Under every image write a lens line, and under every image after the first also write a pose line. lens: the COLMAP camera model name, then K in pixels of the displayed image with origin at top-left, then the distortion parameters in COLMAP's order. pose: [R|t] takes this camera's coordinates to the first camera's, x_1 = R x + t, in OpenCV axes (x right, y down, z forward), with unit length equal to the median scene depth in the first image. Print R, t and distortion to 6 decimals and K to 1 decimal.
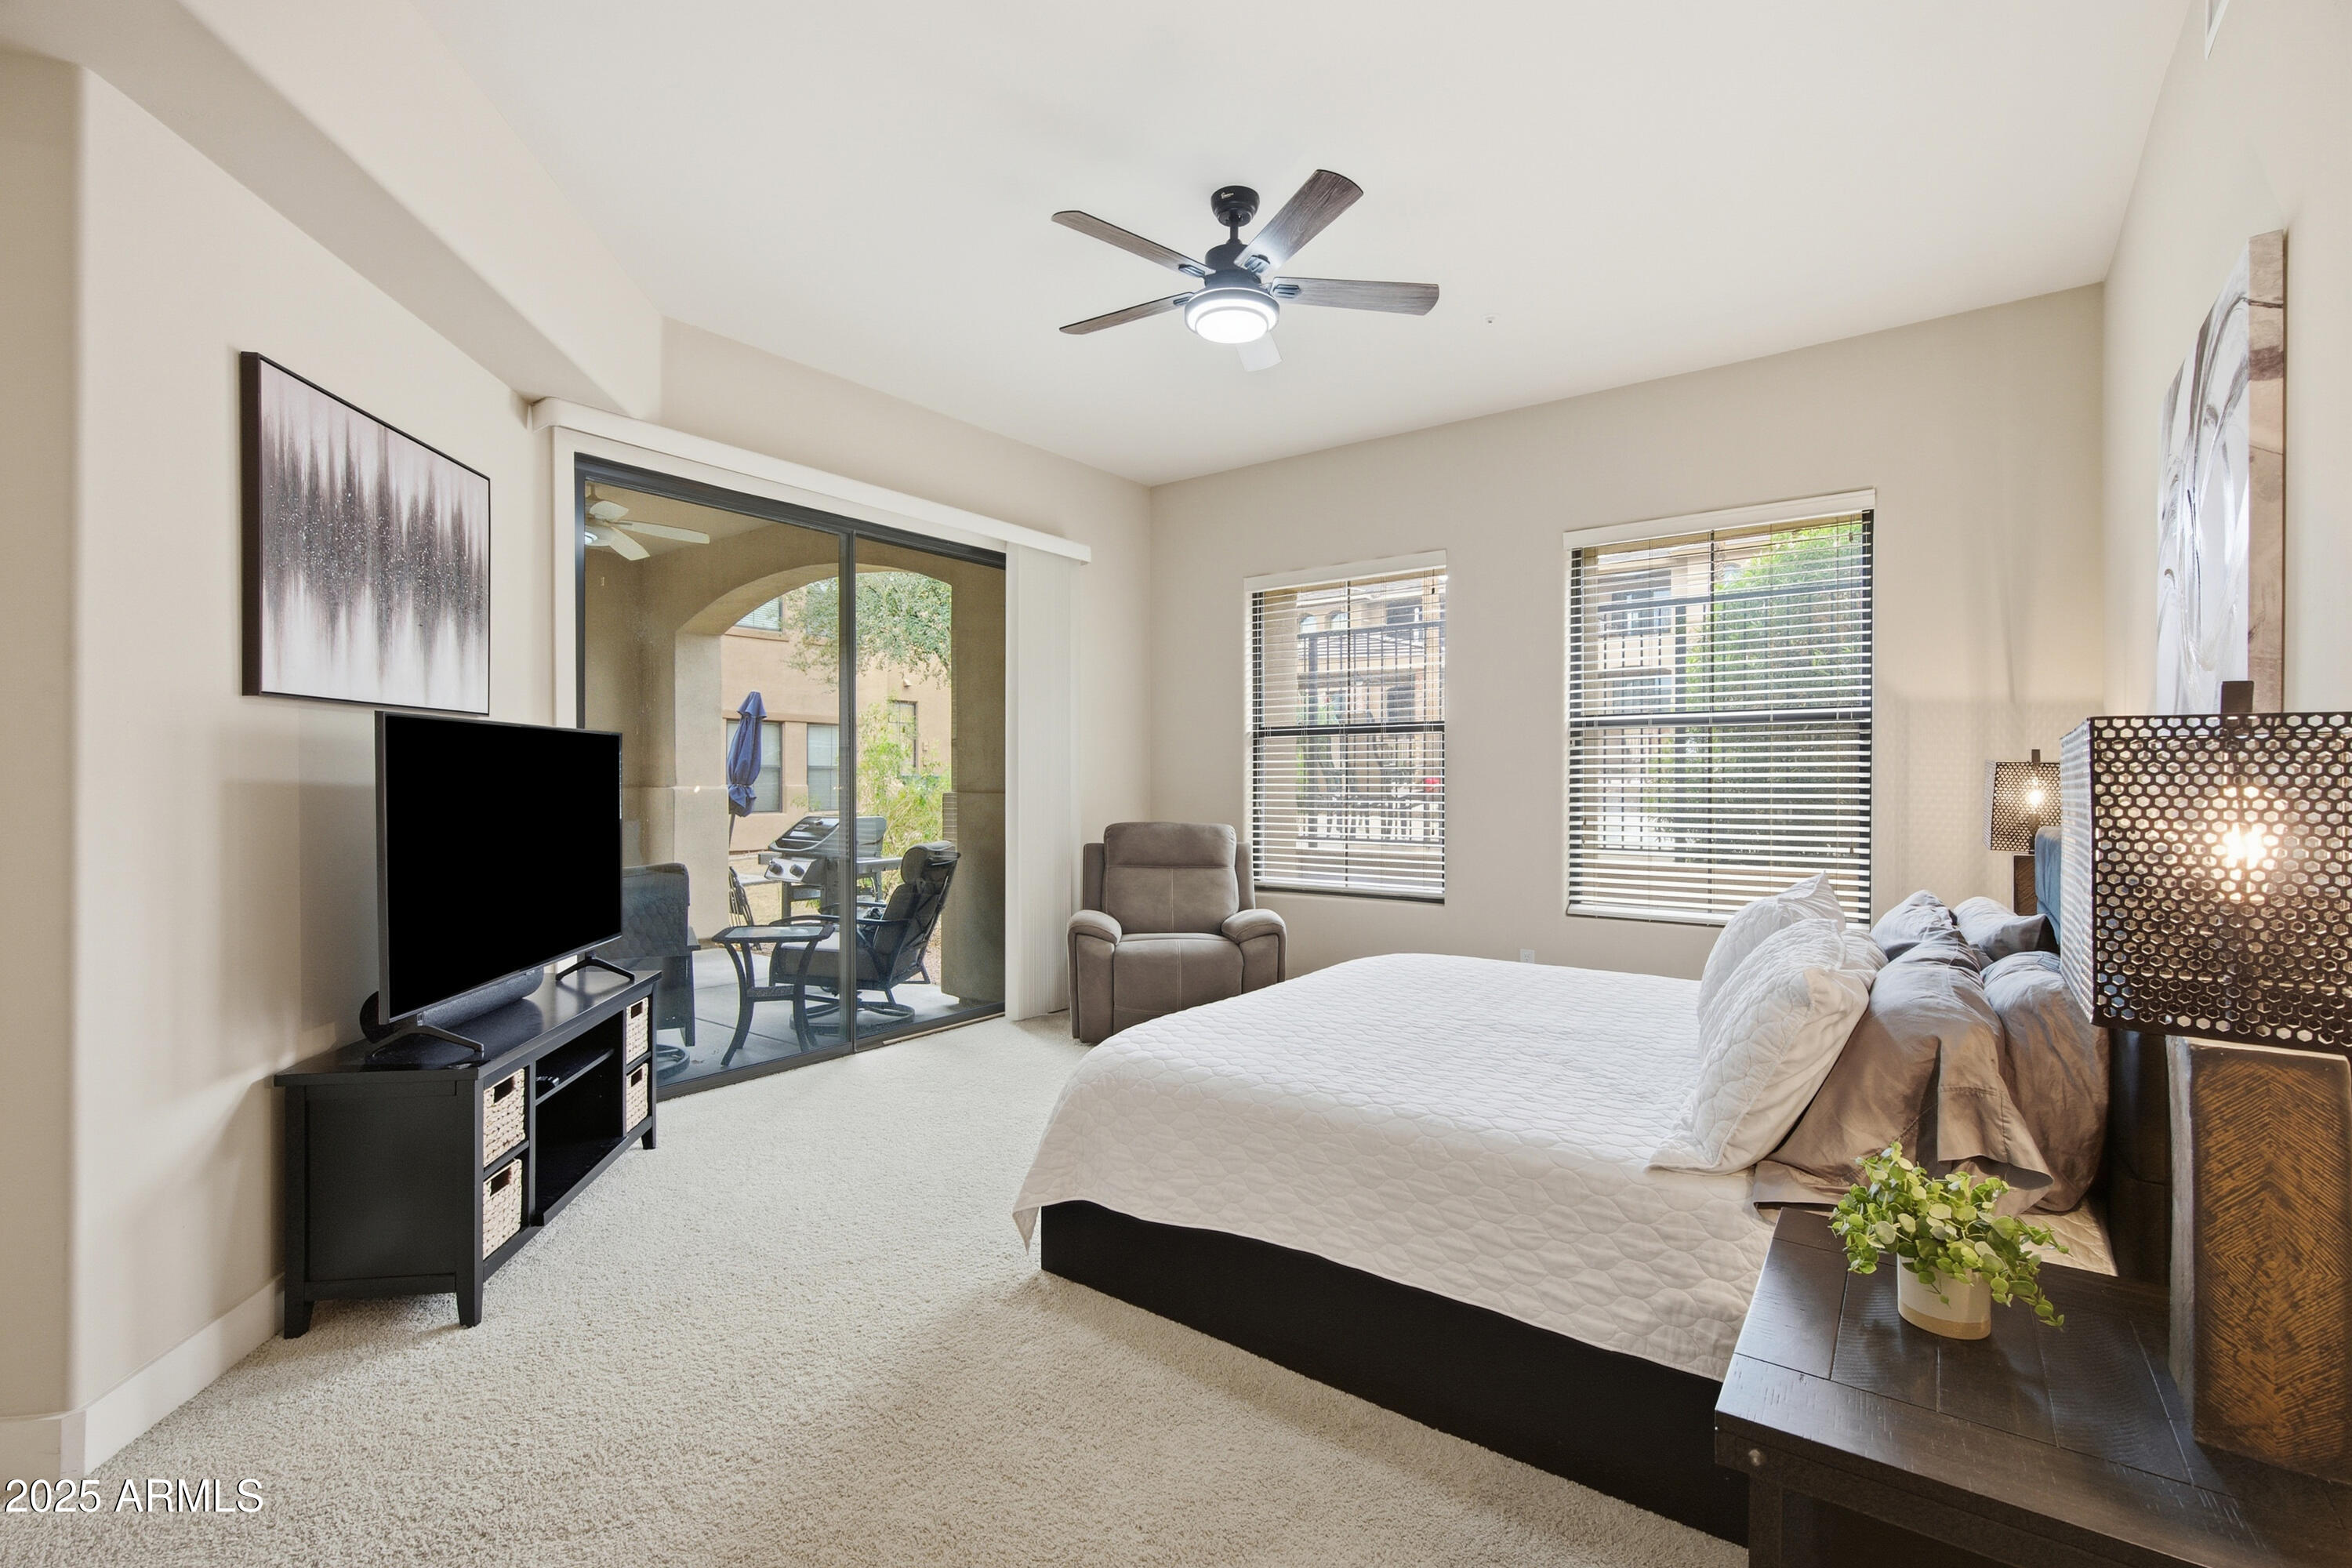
lens RADIAL K [[1047.9, 0, 1166.9], [0, 1047.9, 781.7], [0, 0, 1]] dist [-0.001477, 0.000041]
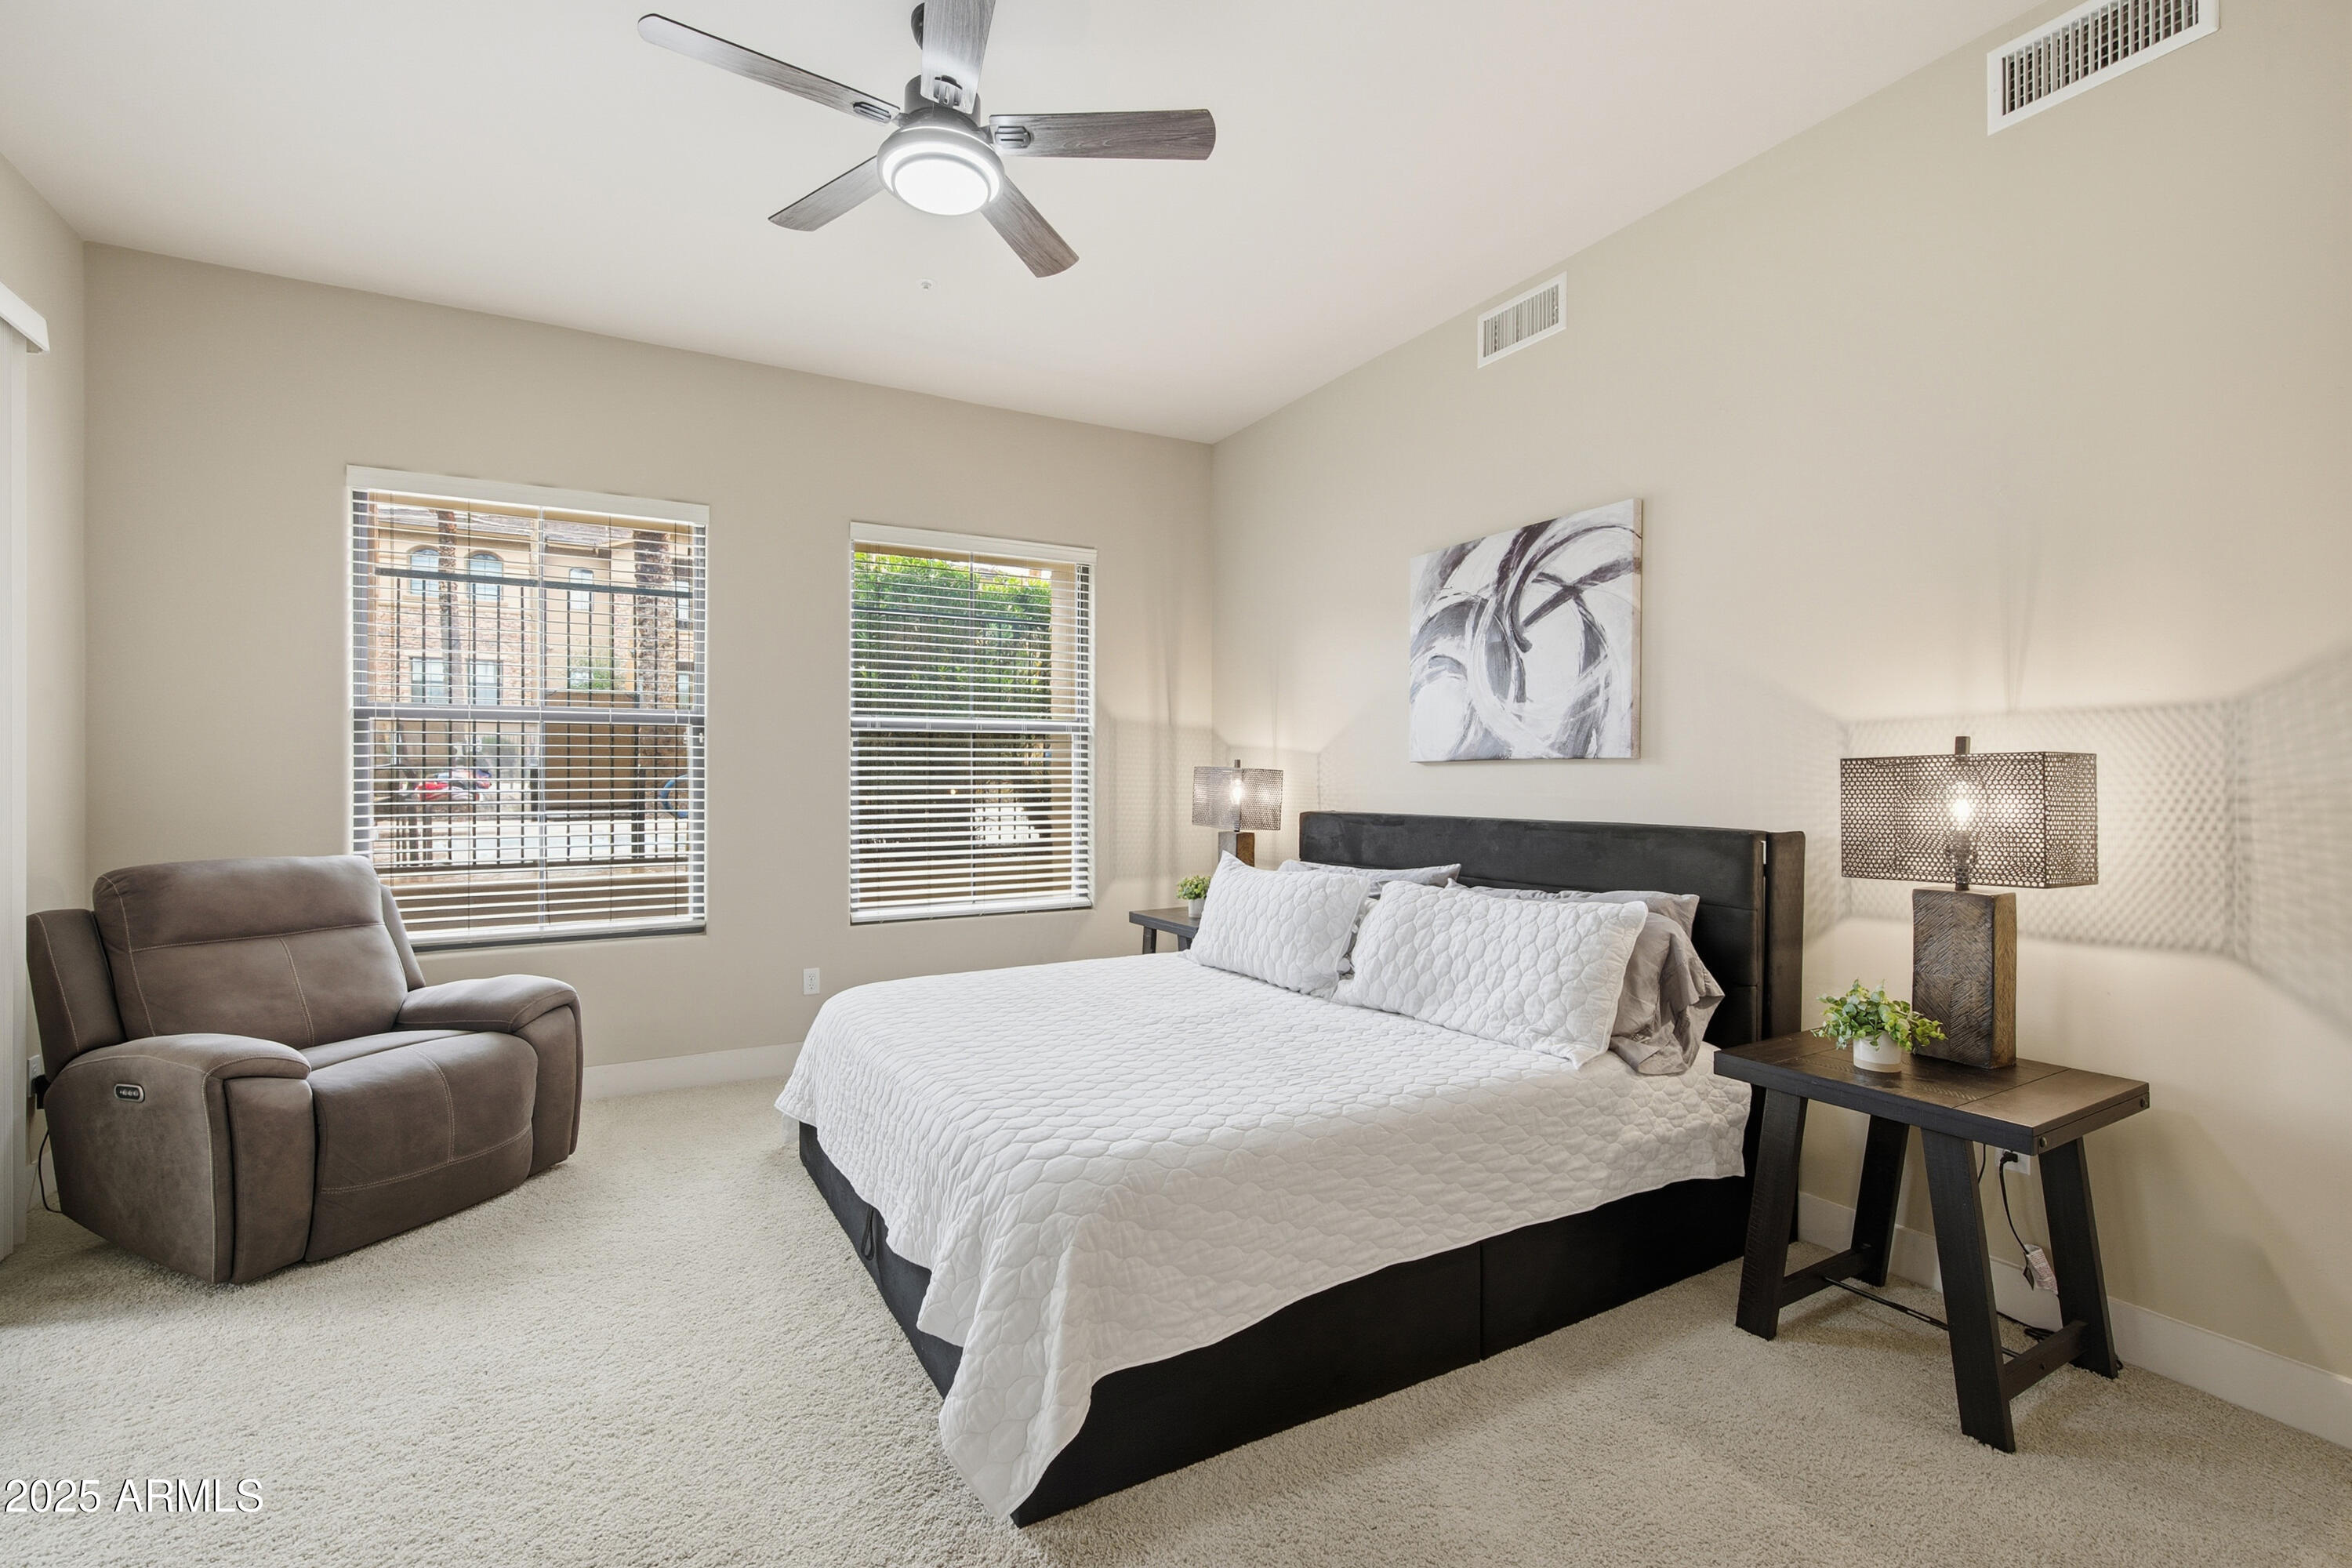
lens RADIAL K [[1047.9, 0, 1167.2], [0, 1047.9, 784.8], [0, 0, 1]] dist [-0.001477, 0.000041]
pose [[0.397702, -0.004339, 0.917504, -0.755885], [0.004485, 0.999986, 0.002785, -0.001285], [-0.917504, 0.003007, 0.397716, 0.722446]]
